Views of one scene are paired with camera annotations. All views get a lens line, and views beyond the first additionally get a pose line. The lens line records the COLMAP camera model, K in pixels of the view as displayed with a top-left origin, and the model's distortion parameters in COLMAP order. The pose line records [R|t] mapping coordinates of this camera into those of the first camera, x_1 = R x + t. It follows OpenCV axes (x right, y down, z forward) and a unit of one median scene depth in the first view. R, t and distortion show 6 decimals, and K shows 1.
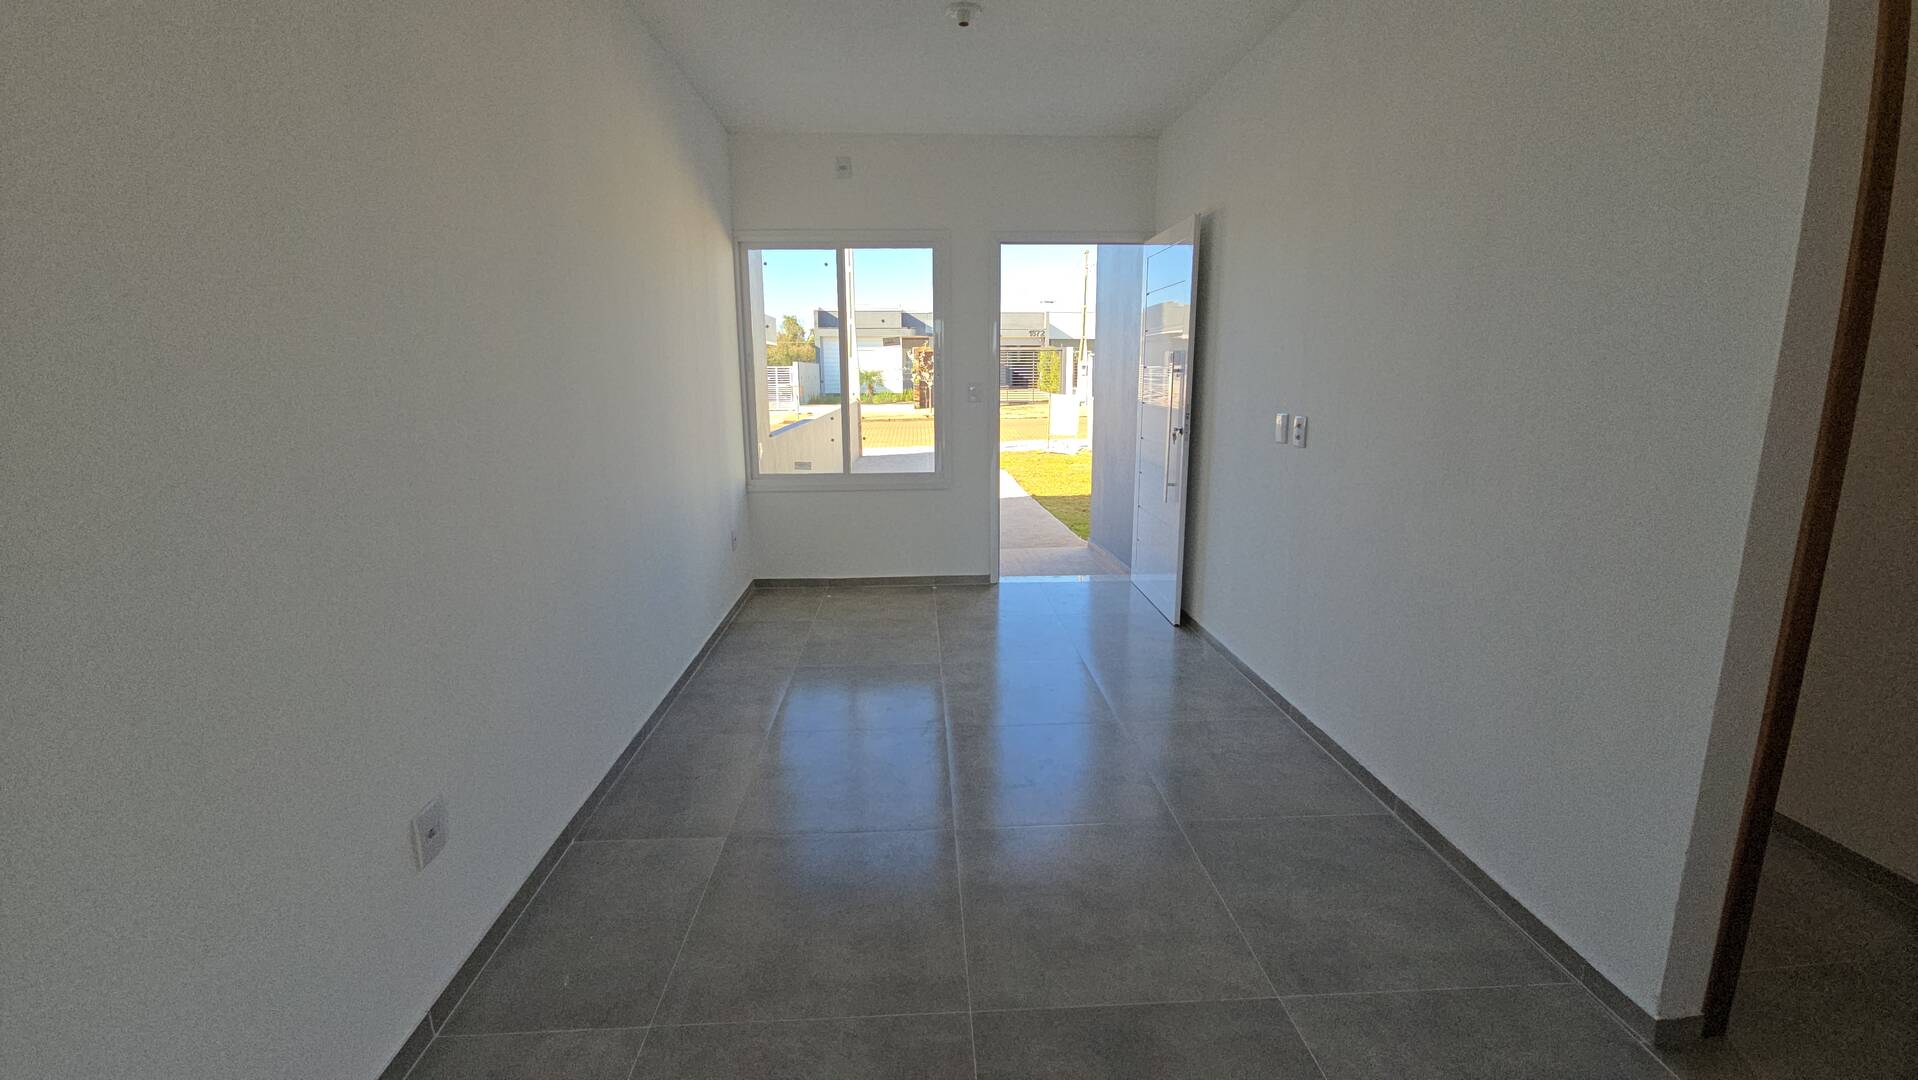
lens RADIAL K [[776.6, 0, 957.3], [0, 776.6, 500.7], [0, 0, 1]] dist [0.005337, -0.006312]
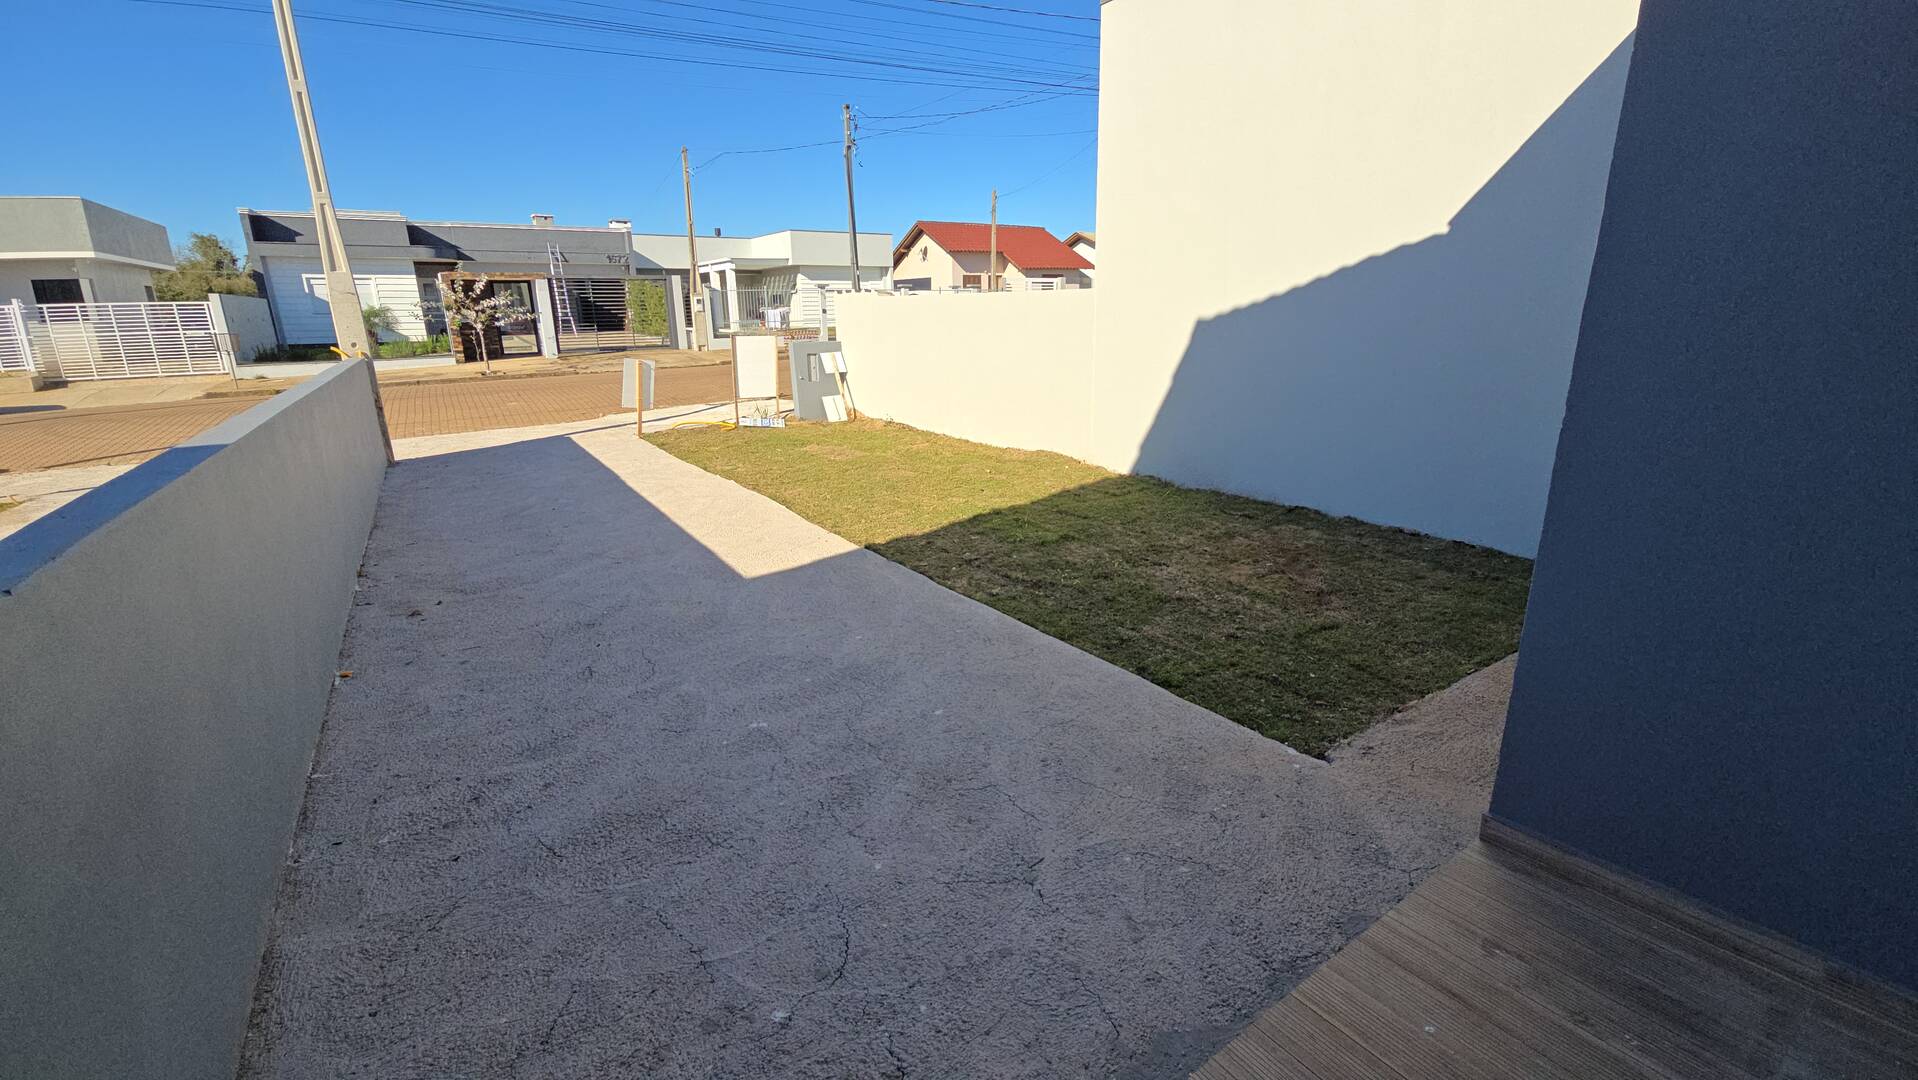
lens RADIAL K [[776.6, 0, 965.8], [0, 776.6, 511.1], [0, 0, 1]] dist [0.005337, -0.006312]
pose [[0.858419, -0.135525, 0.494721, -0.025219], [0.092623, 0.989565, 0.110368, -0.021290], [-0.504517, -0.048919, 0.862015, 0.159119]]
